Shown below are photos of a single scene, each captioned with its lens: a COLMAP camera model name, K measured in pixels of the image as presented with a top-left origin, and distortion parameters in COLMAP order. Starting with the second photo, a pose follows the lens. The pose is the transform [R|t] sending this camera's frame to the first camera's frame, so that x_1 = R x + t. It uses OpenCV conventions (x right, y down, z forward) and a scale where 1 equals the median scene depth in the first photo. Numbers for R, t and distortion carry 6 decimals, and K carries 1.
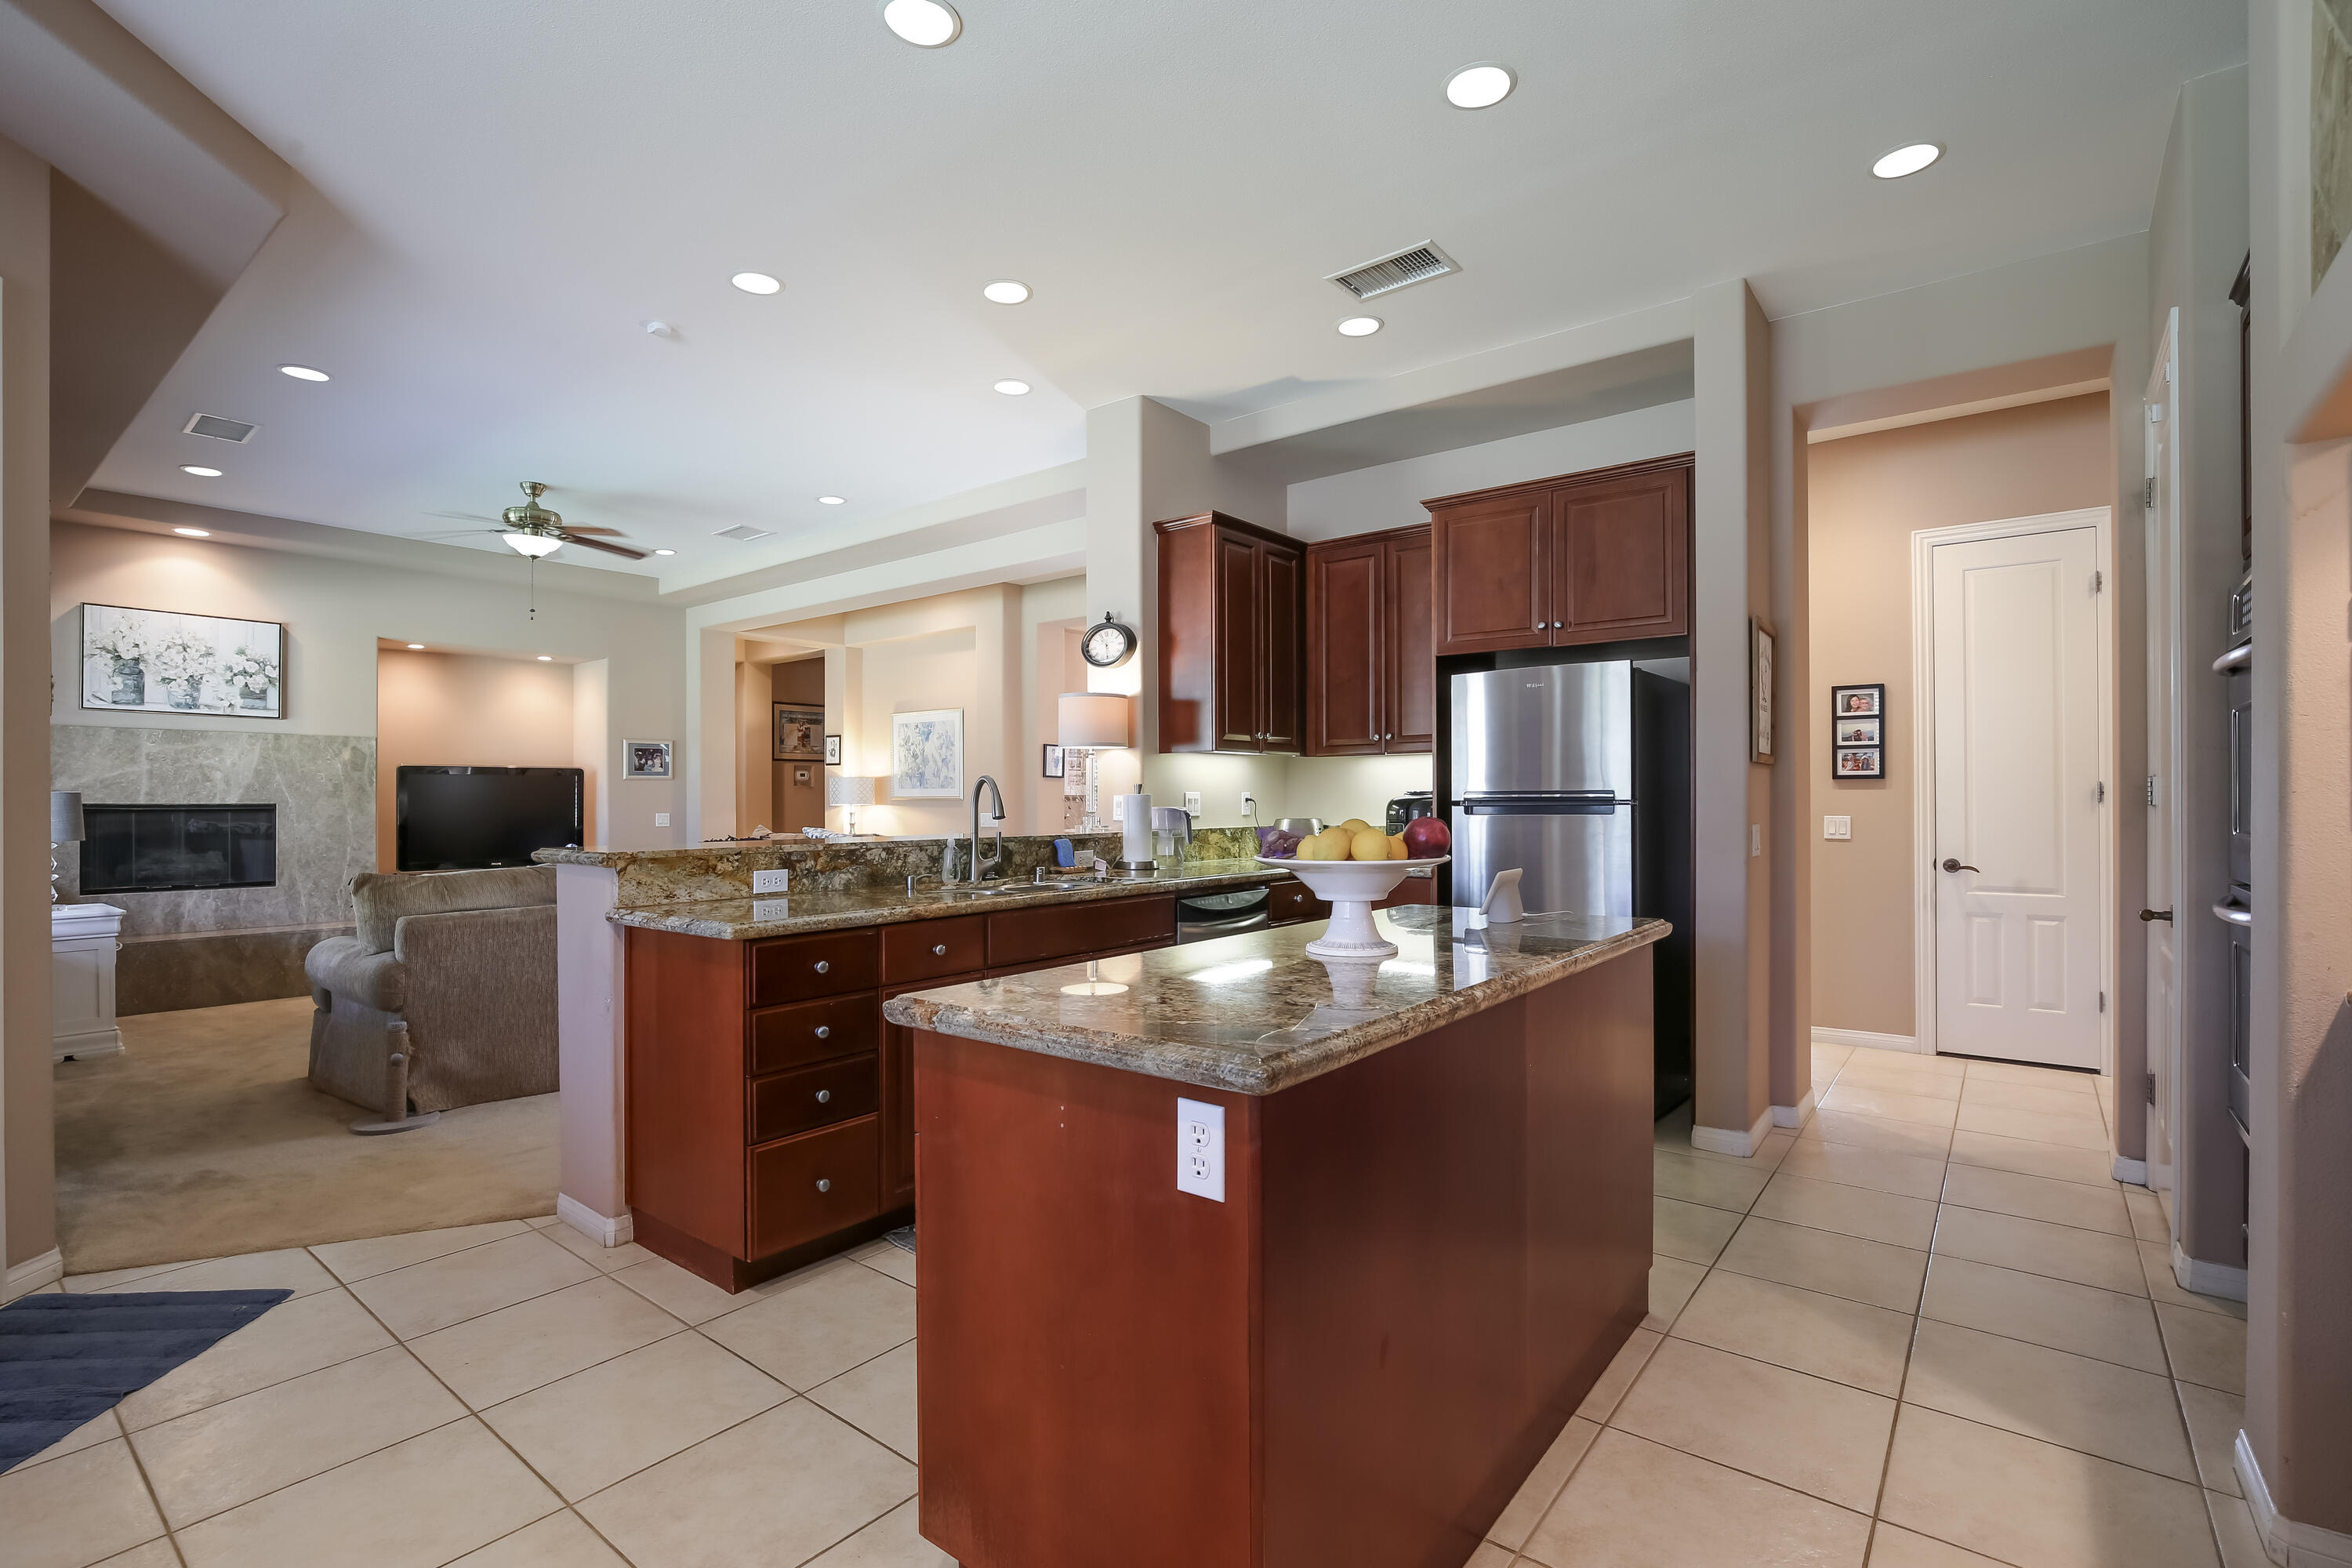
lens RADIAL K [[1078.3, 0, 1199.6], [0, 1078.3, 798.3], [0, 0, 1]] dist [-0.022359, 0.008777]
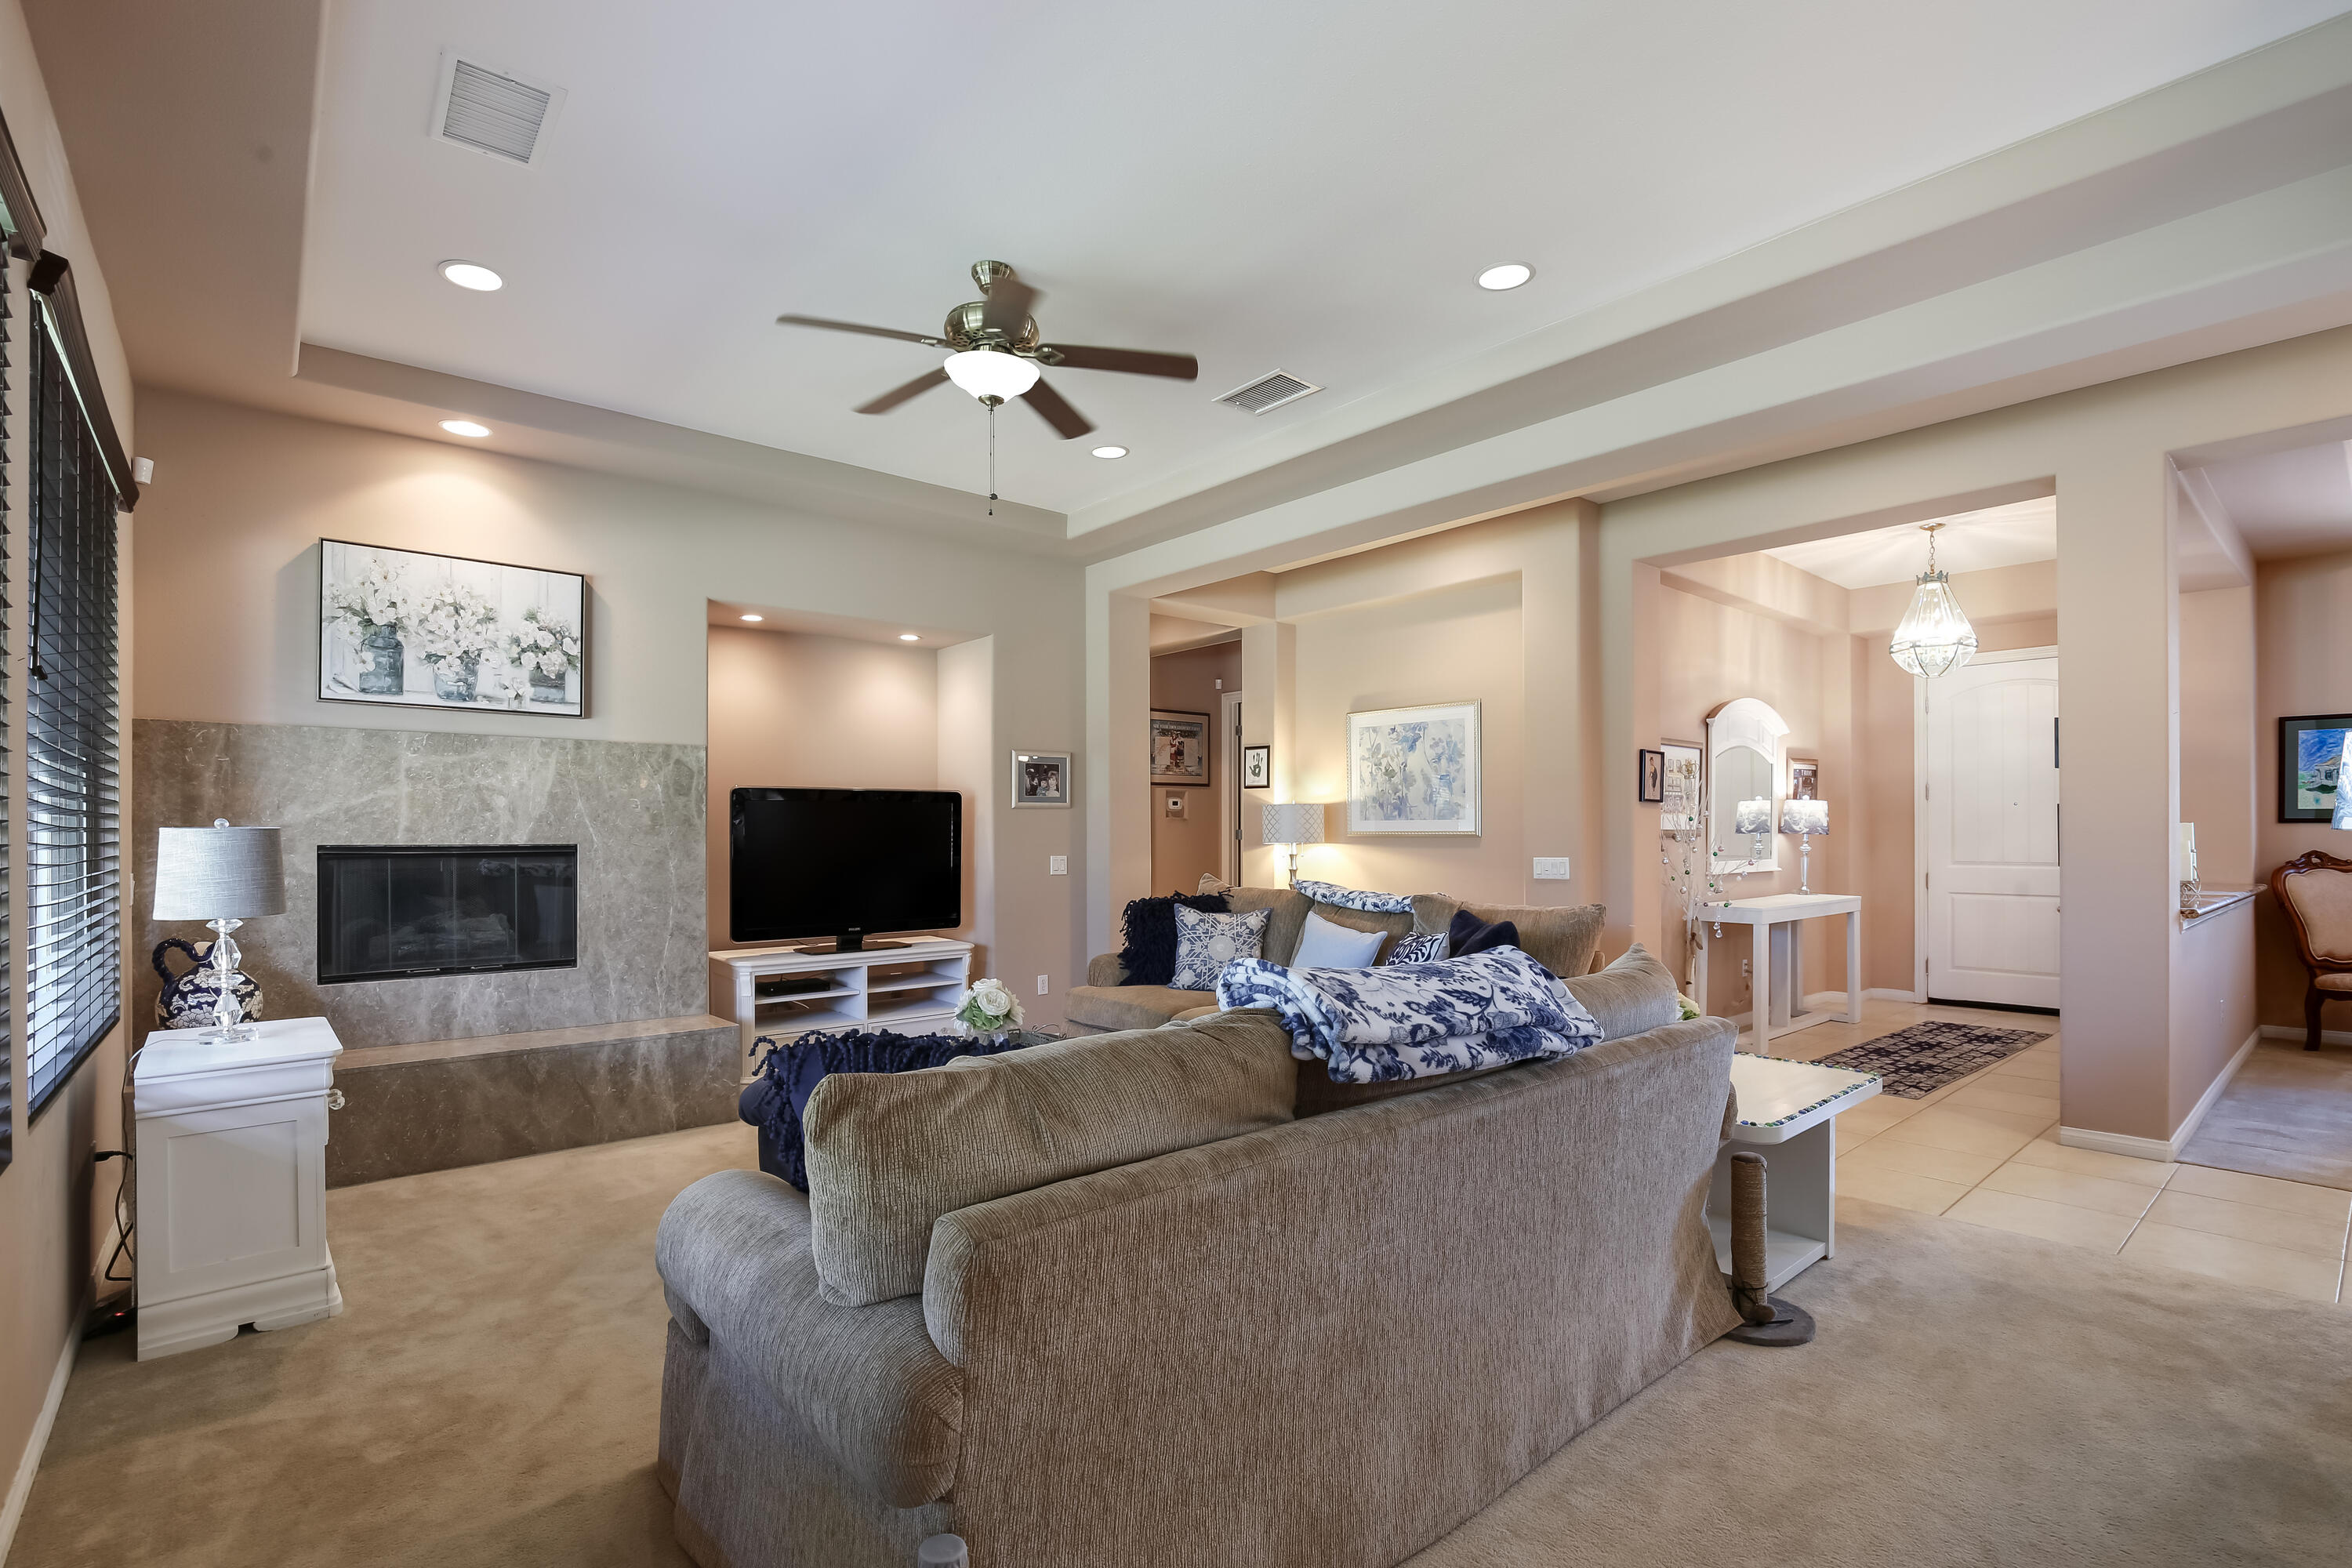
lens RADIAL K [[1078.3, 0, 1192.8], [0, 1078.3, 831.7], [0, 0, 1]] dist [-0.022359, 0.008777]
pose [[0.982917, -0.000582, -0.184048, -0.420744], [0.000727, 0.999999, 0.000718, -0.003504], [0.184047, -0.000840, 0.982917, 0.475026]]
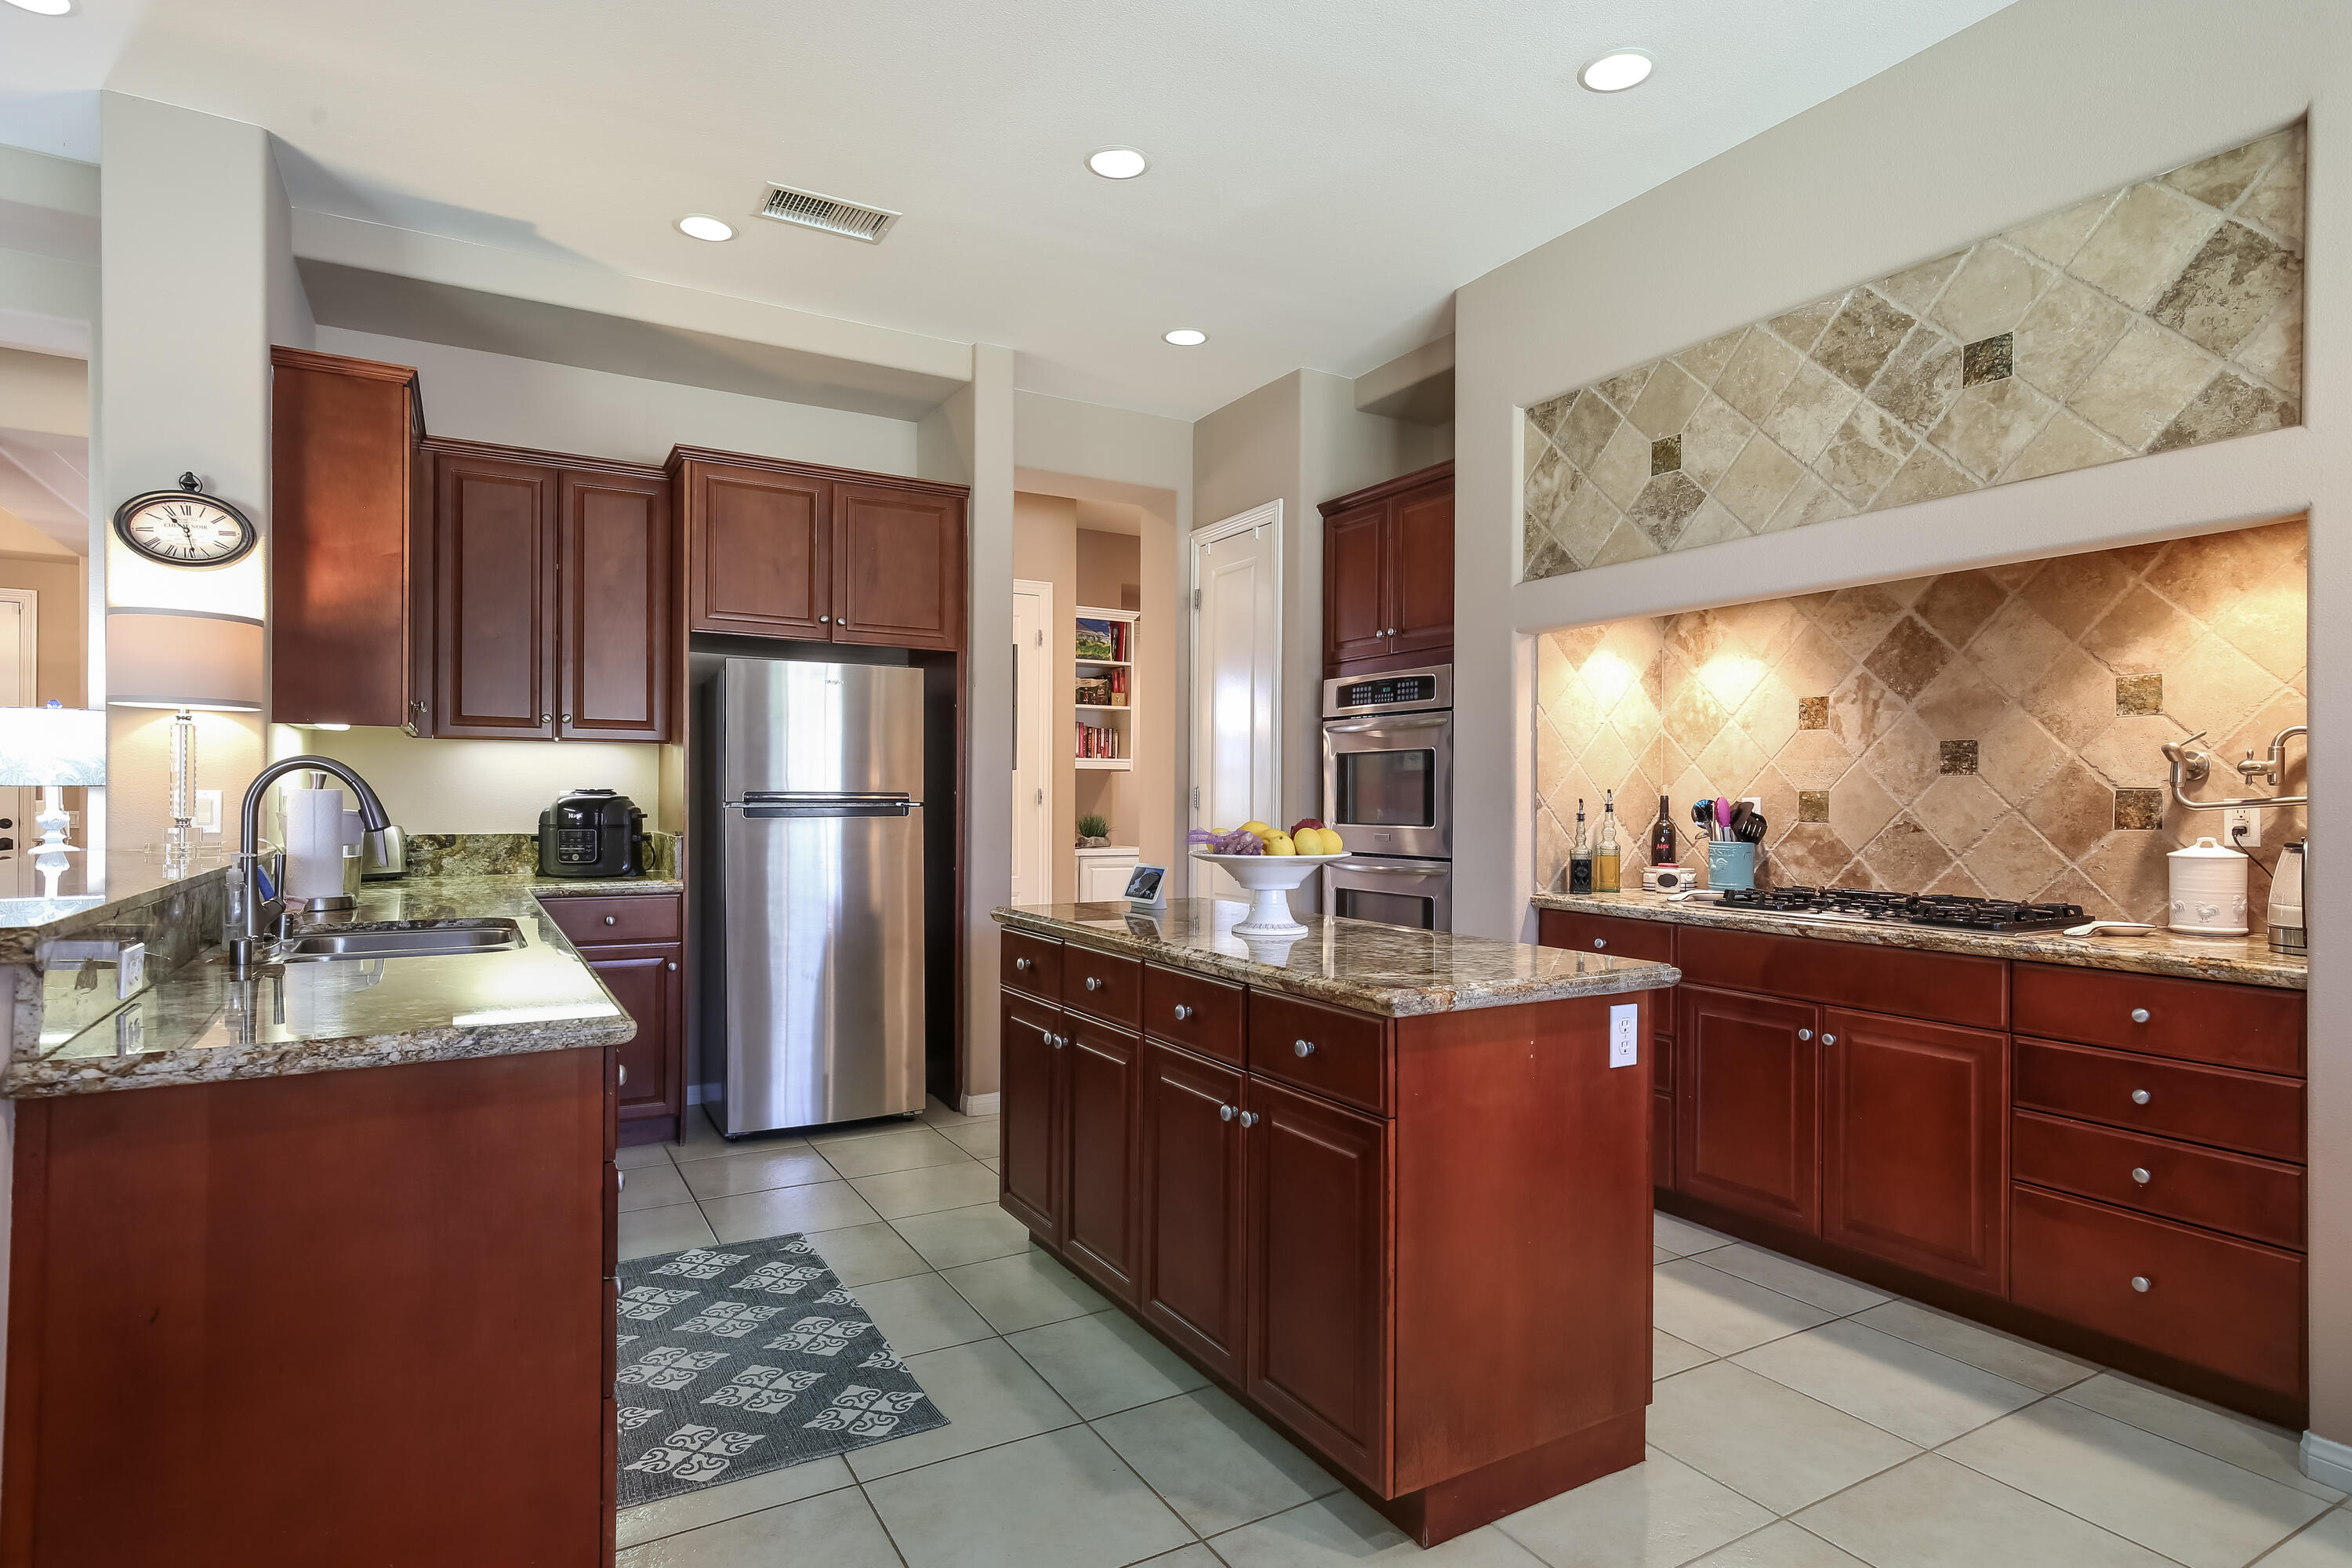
lens RADIAL K [[1252.4, 0, 1181.9], [0, 1252.4, 804.7], [0, 0, 1]] dist [-0.010689, 0.008093]
pose [[0.369443, 0.004566, 0.929242, -0.408876], [-0.009183, 0.999957, -0.001263, 0.001487], [-0.929208, -0.008067, 0.369470, 0.202379]]
